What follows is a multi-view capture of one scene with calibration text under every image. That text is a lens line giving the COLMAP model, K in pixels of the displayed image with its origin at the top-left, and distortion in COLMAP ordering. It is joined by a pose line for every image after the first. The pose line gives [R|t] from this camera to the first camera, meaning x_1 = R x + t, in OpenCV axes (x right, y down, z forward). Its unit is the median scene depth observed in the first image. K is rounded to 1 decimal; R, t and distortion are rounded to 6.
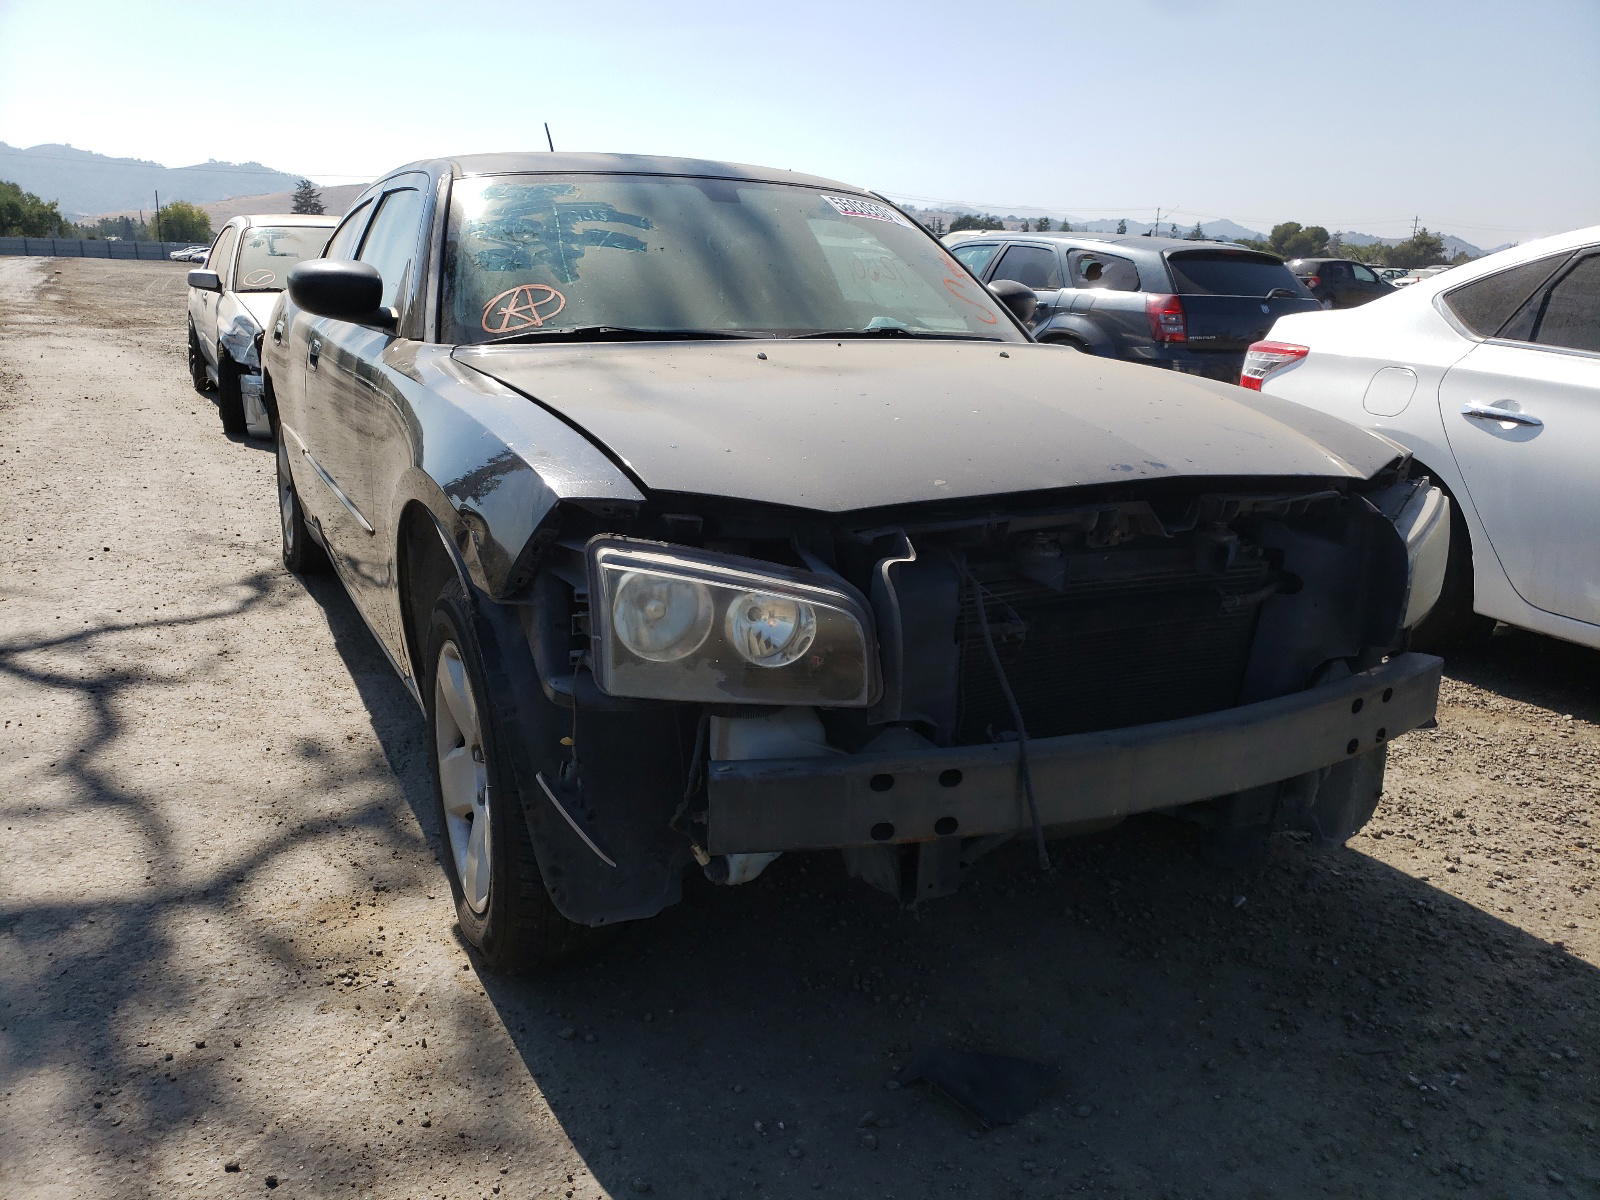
lens RADIAL K [[1226.5, 0, 803.6], [0, 1226.5, 603.4], [0, 0, 1]] dist [-0.008448, 0.035910]
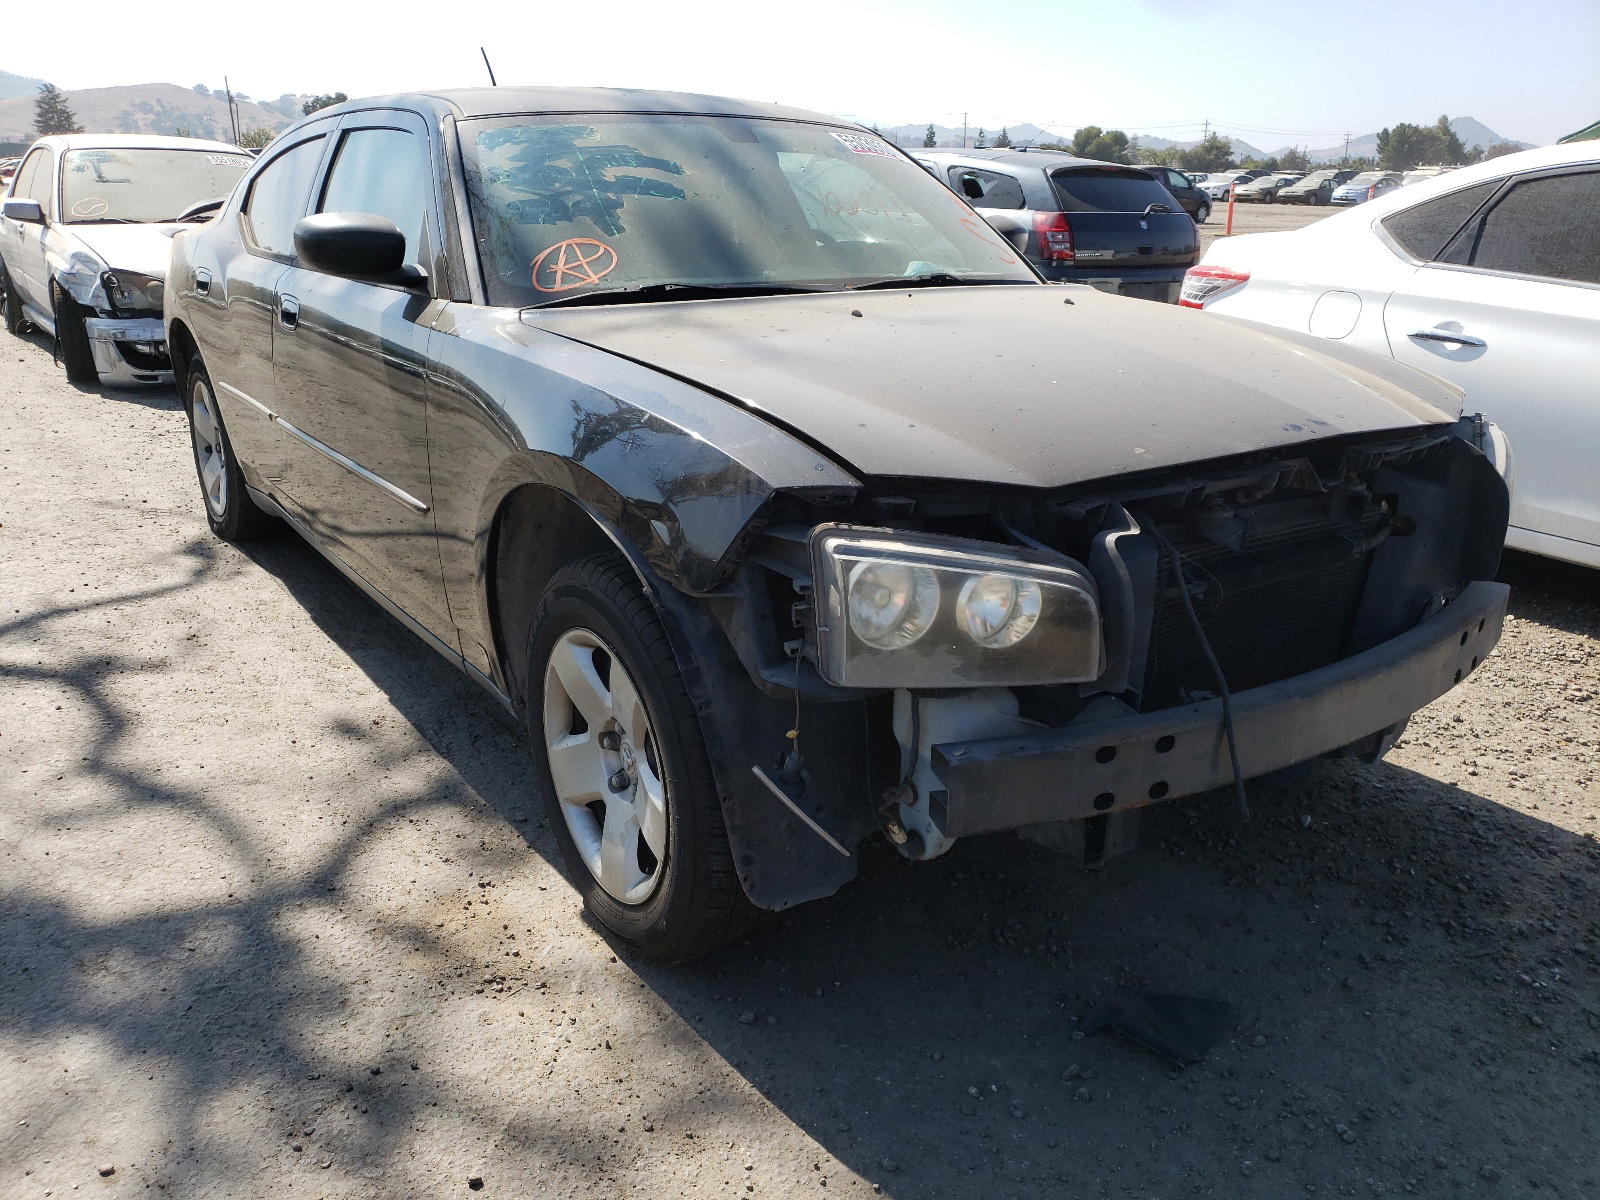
lens RADIAL K [[1226.5, 0, 803.6], [0, 1226.5, 603.4], [0, 0, 1]] dist [-0.008448, 0.035910]
pose [[0.988694, -0.059537, 0.137621, -0.204024], [0.050000, 0.996168, 0.071752, -0.040873], [-0.141365, -0.064060, 0.987883, 0.026586]]
